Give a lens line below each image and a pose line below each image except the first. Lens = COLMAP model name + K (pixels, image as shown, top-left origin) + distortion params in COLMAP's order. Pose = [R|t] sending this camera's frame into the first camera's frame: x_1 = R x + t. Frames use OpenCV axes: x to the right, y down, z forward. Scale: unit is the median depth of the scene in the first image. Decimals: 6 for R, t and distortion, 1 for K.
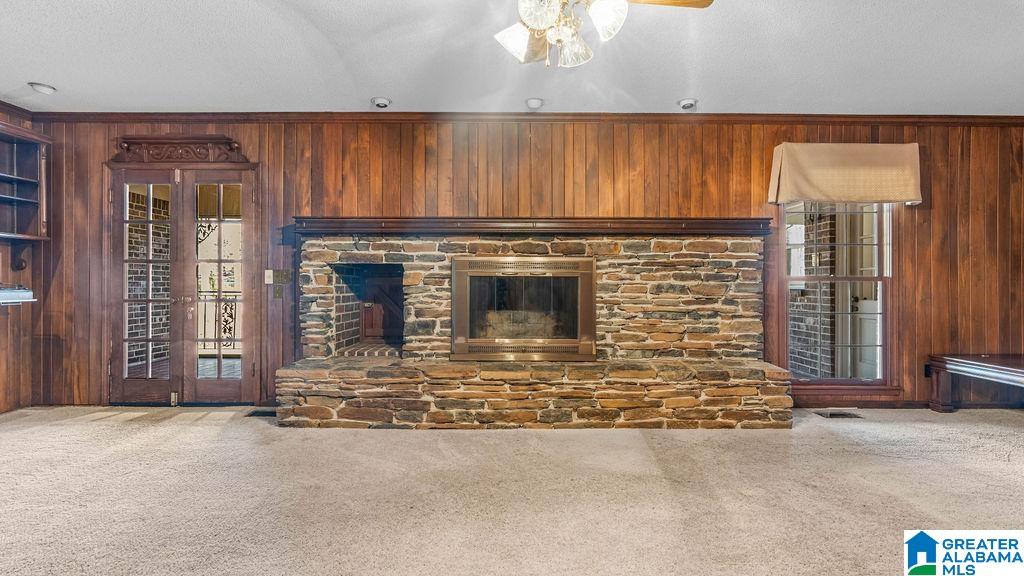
lens RADIAL K [[501.7, 0, 512.1], [0, 501.7, 284.6], [0, 0, 1]] dist [-0.002035, 0.002302]
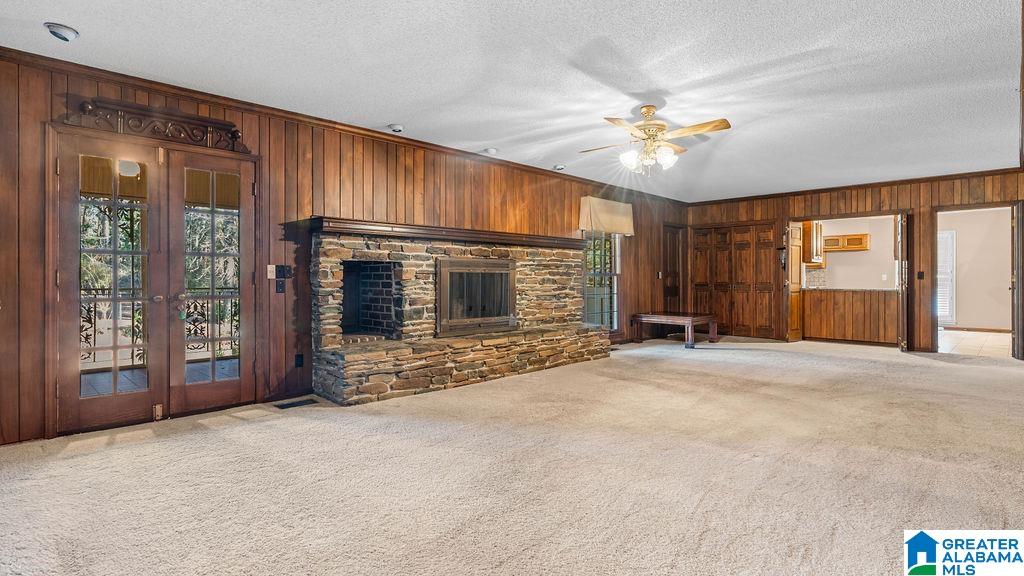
lens RADIAL K [[501.7, 0, 509.8], [0, 501.7, 280.3], [0, 0, 1]] dist [-0.002035, 0.002302]
pose [[0.715548, -0.005851, 0.698539, -0.876407], [0.005440, 0.999981, 0.002804, 0.000959], [-0.698542, 0.001793, 0.715566, -0.048382]]
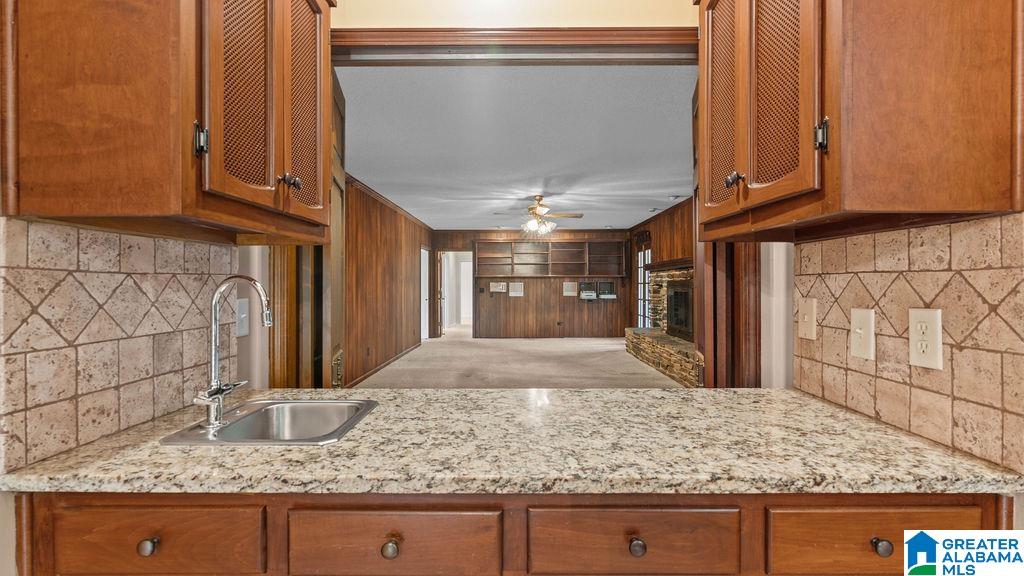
lens RADIAL K [[501.7, 0, 517.3], [0, 501.7, 288.7], [0, 0, 1]] dist [-0.002035, 0.002302]
pose [[0.005463, 0.003660, -0.999978, 1.809540], [-0.000734, 0.999993, 0.003656, -0.031380], [0.999985, 0.000714, 0.005466, 0.400027]]
